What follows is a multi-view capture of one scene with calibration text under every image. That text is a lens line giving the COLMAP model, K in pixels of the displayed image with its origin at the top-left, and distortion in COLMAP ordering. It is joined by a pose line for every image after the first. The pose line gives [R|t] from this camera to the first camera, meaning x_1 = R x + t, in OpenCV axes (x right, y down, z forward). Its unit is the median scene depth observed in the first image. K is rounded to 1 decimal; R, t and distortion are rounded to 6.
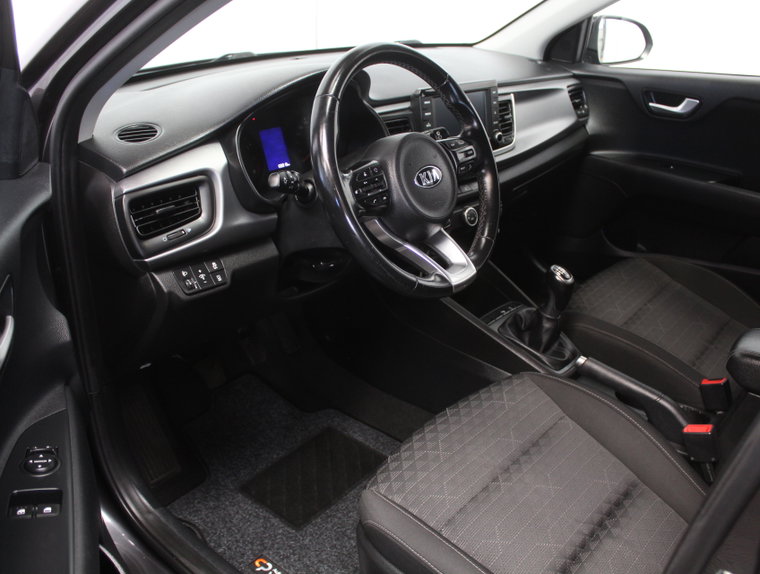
lens RADIAL K [[727.9, 0, 380.0], [0, 727.9, 287.0], [0, 0, 1]] dist [-0.184267, 0.245166]
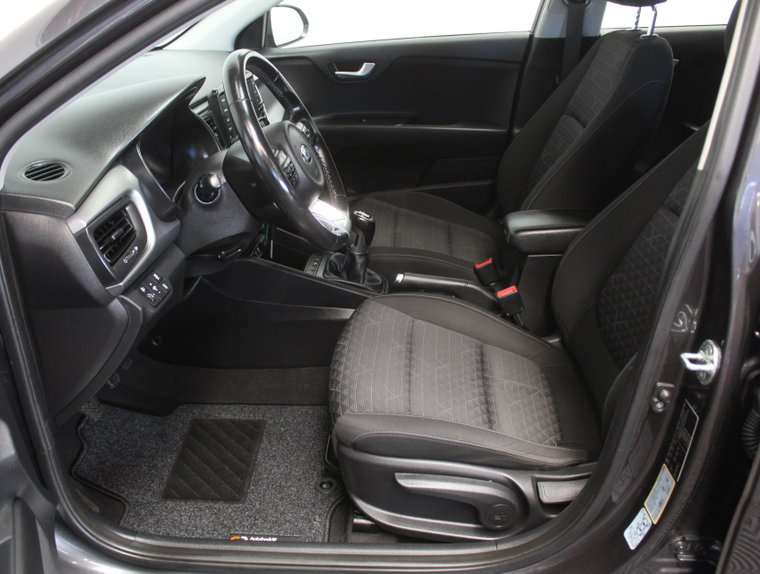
lens RADIAL K [[727.9, 0, 380.0], [0, 727.9, 287.0], [0, 0, 1]] dist [-0.184267, 0.245166]
pose [[0.796190, -0.300982, 0.524872, -0.361640], [0.292612, 0.950842, 0.101380, -0.017654], [-0.529584, 0.072866, 0.845122, -0.045900]]
